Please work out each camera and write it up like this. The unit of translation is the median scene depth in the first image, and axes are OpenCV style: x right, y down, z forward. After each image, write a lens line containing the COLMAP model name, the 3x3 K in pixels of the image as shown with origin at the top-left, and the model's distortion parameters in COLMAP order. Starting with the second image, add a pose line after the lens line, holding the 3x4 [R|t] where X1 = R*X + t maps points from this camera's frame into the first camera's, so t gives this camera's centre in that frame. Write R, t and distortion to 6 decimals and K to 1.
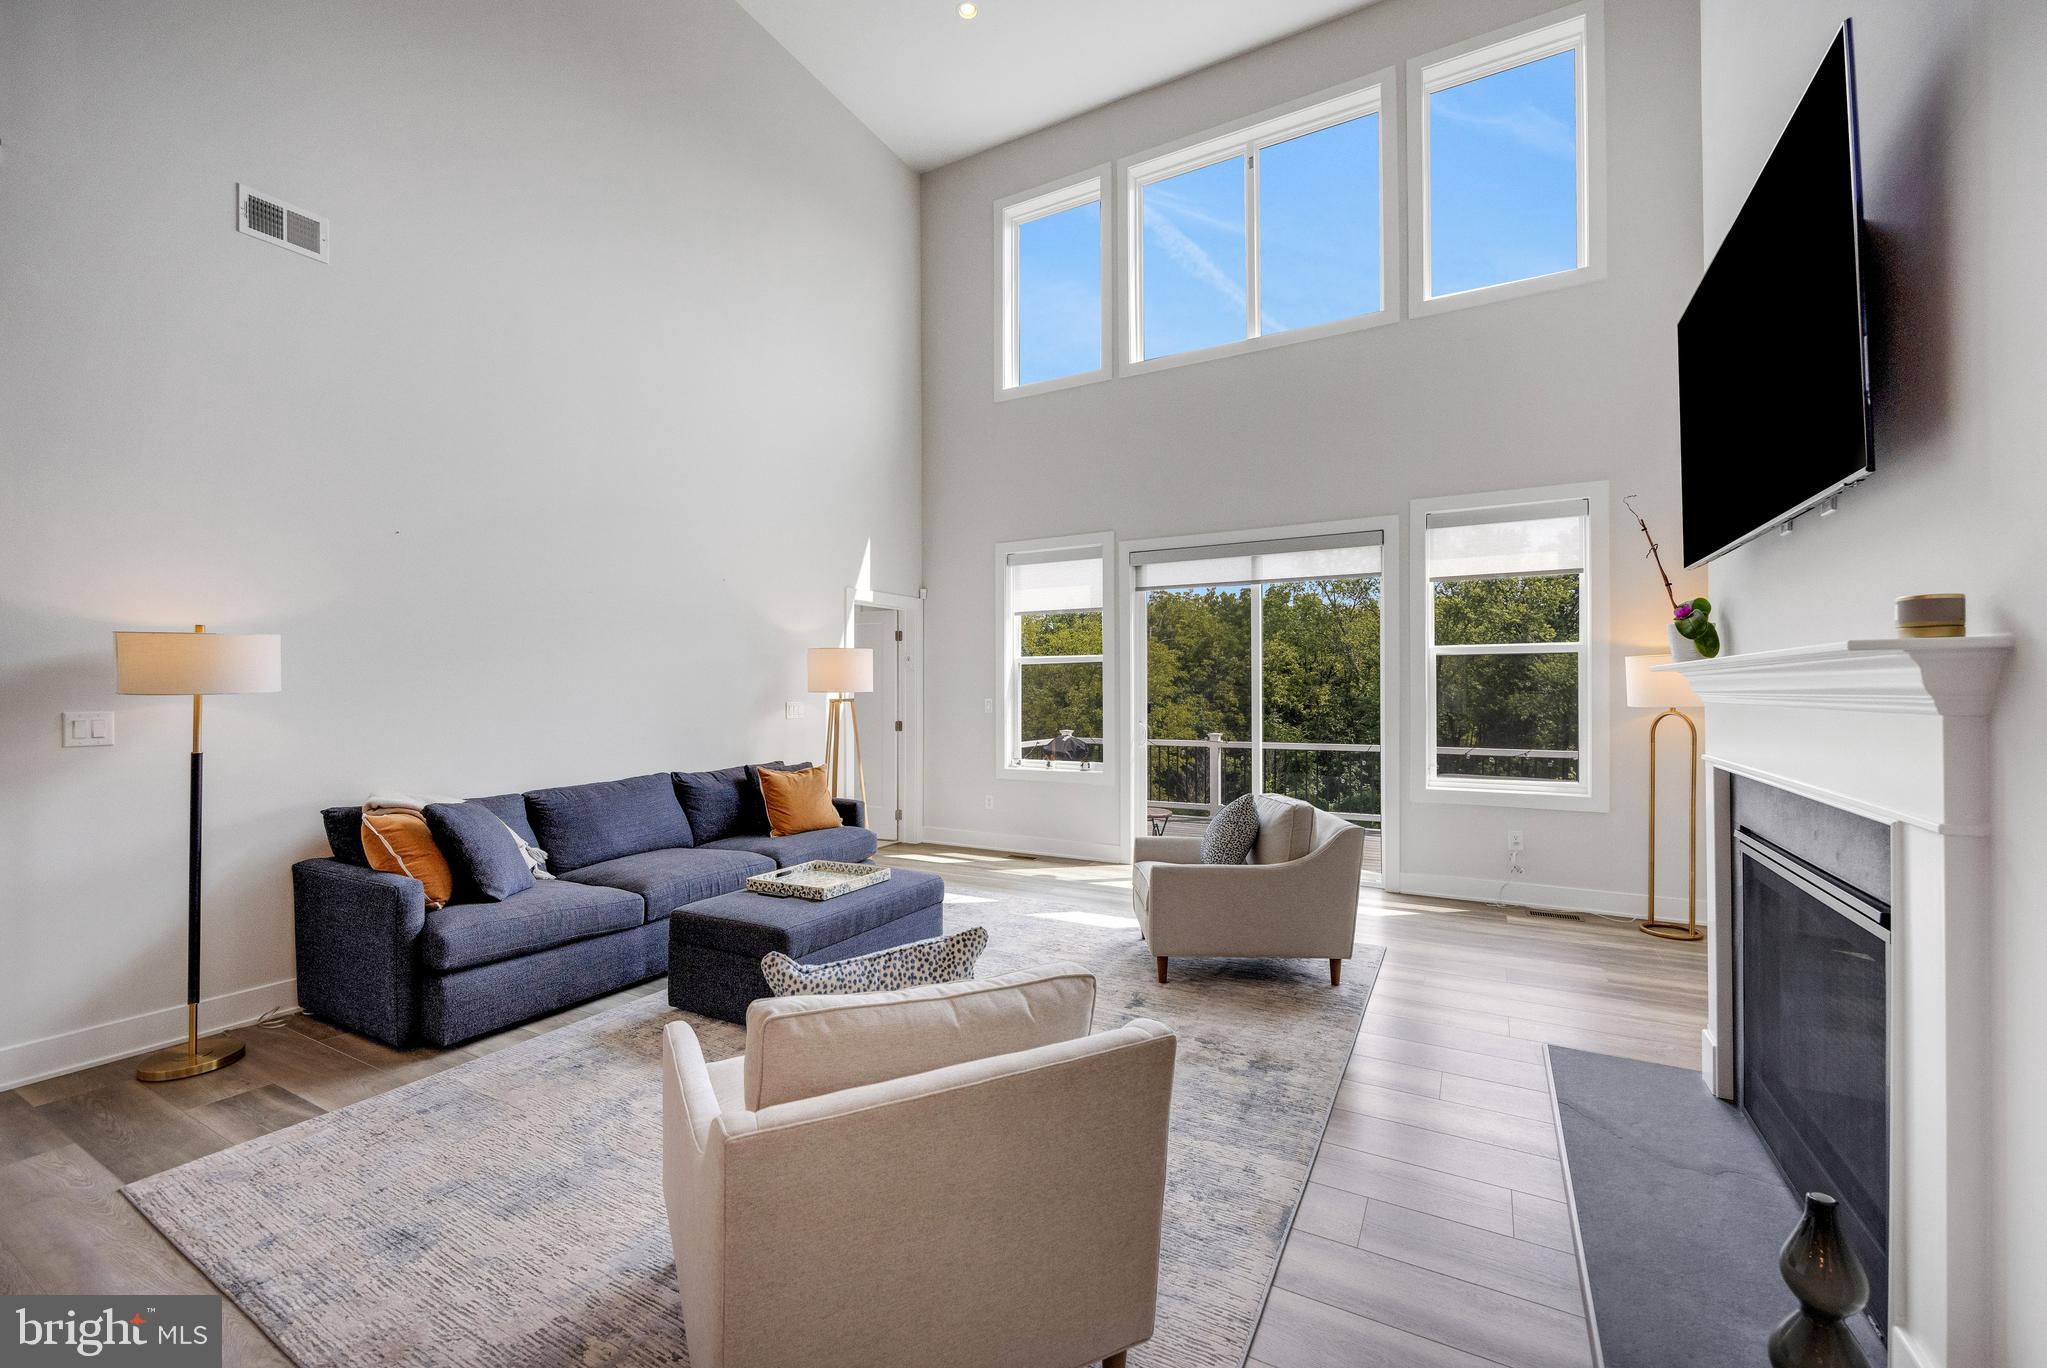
lens RADIAL K [[830.3, 0, 1018.0], [0, 830.3, 692.5], [0, 0, 1]] dist [-0.012190, -0.000266]
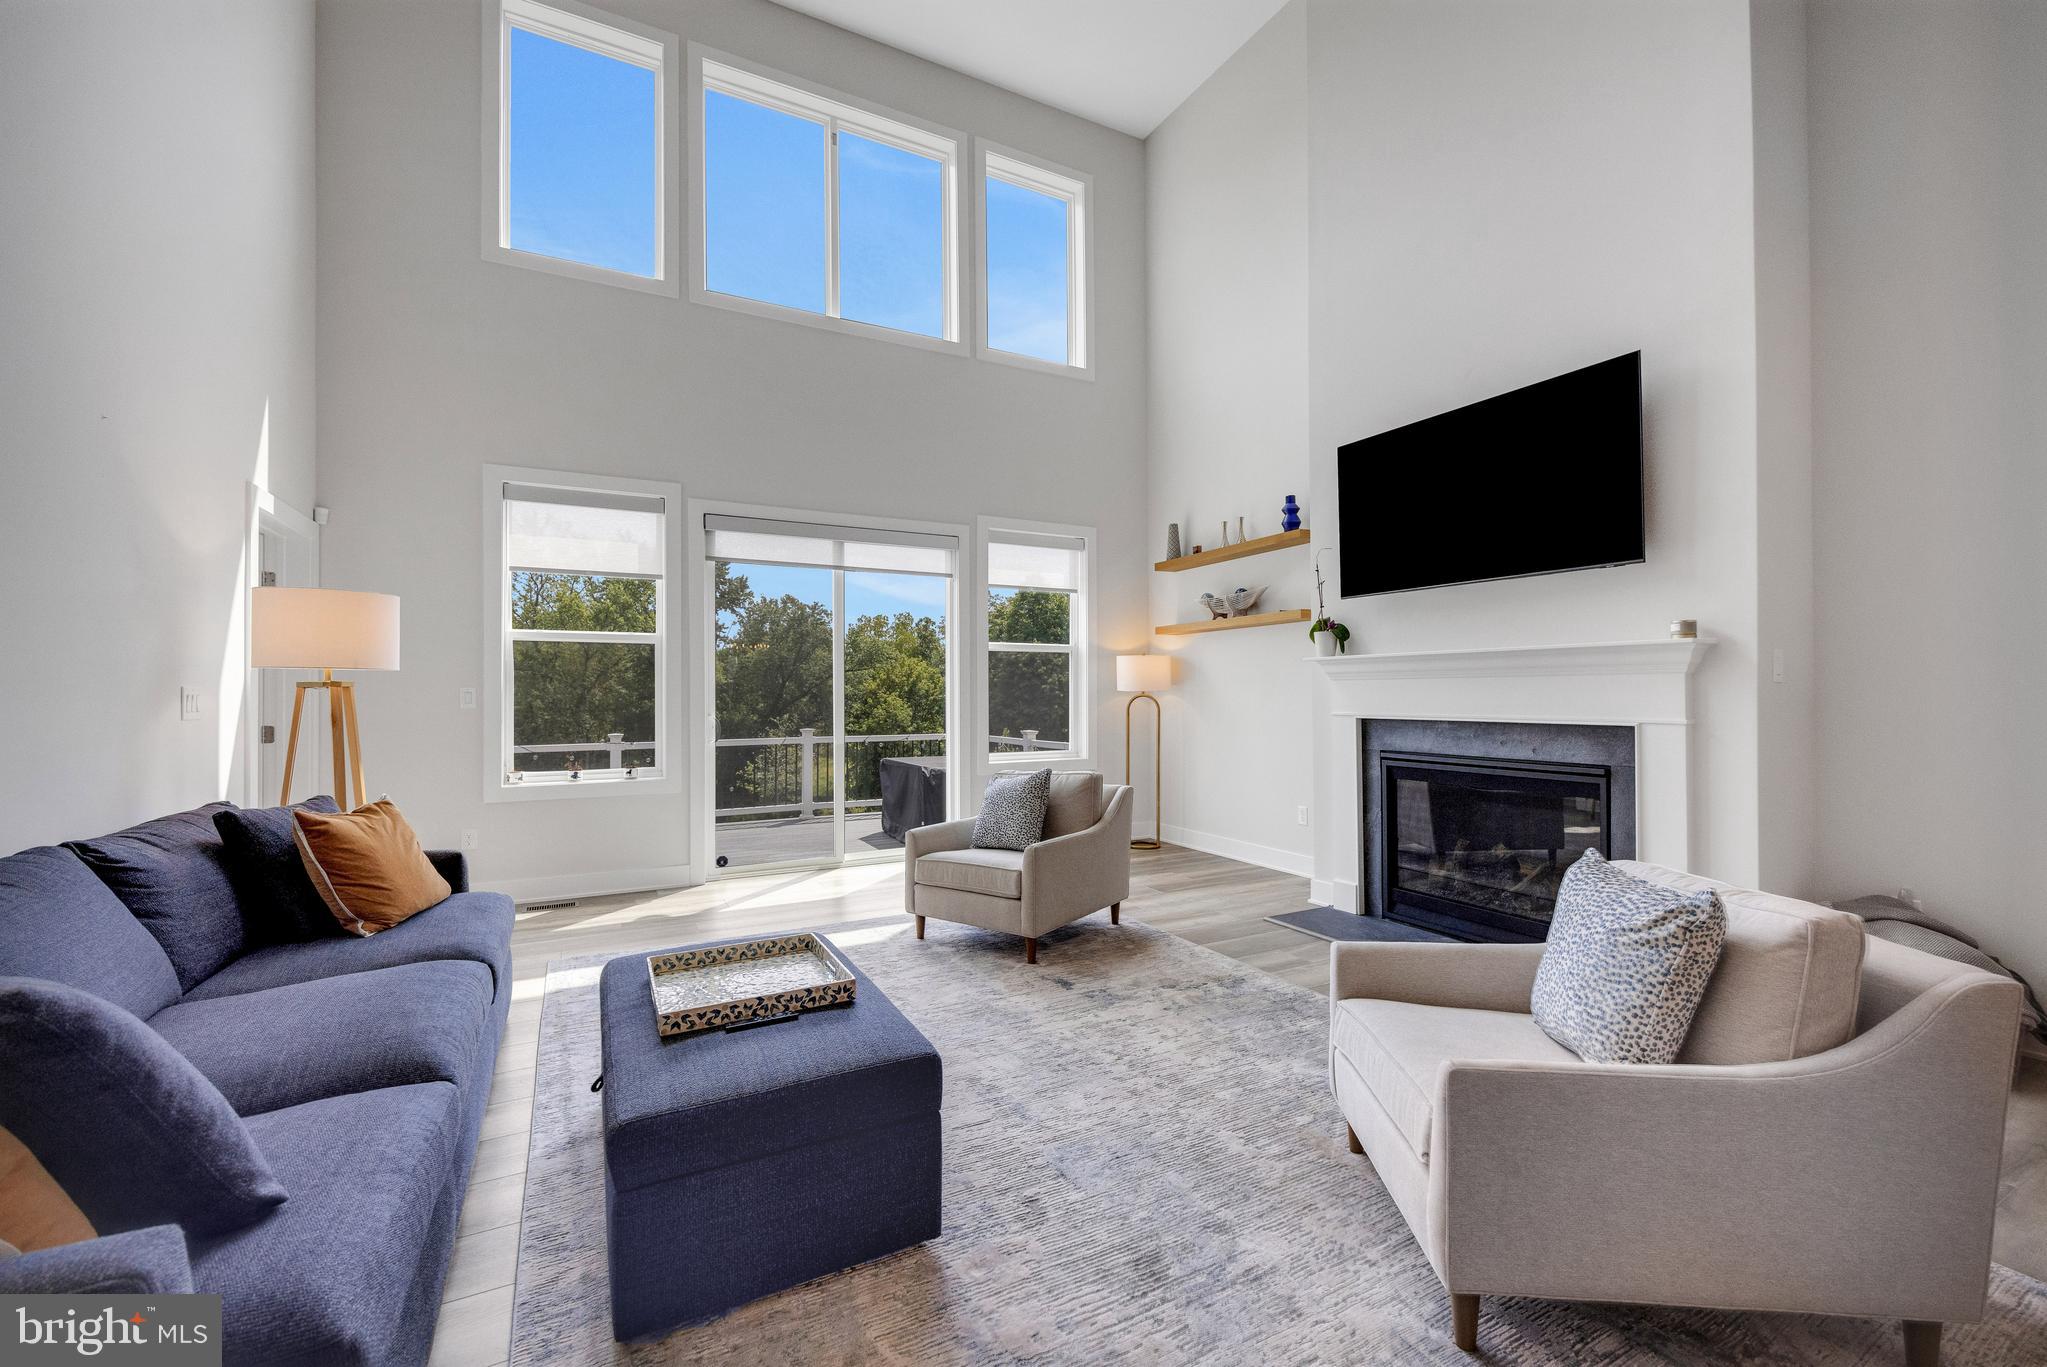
lens RADIAL K [[828.7, 0, 1015.2], [0, 828.7, 685.0], [0, 0, 1]] dist [-0.003304, 0.000321]
pose [[0.545548, 0.009080, 0.838030, -0.451317], [0.005213, 0.999885, -0.014227, 0.021247], [-0.838063, 0.012130, 0.545438, 0.319492]]
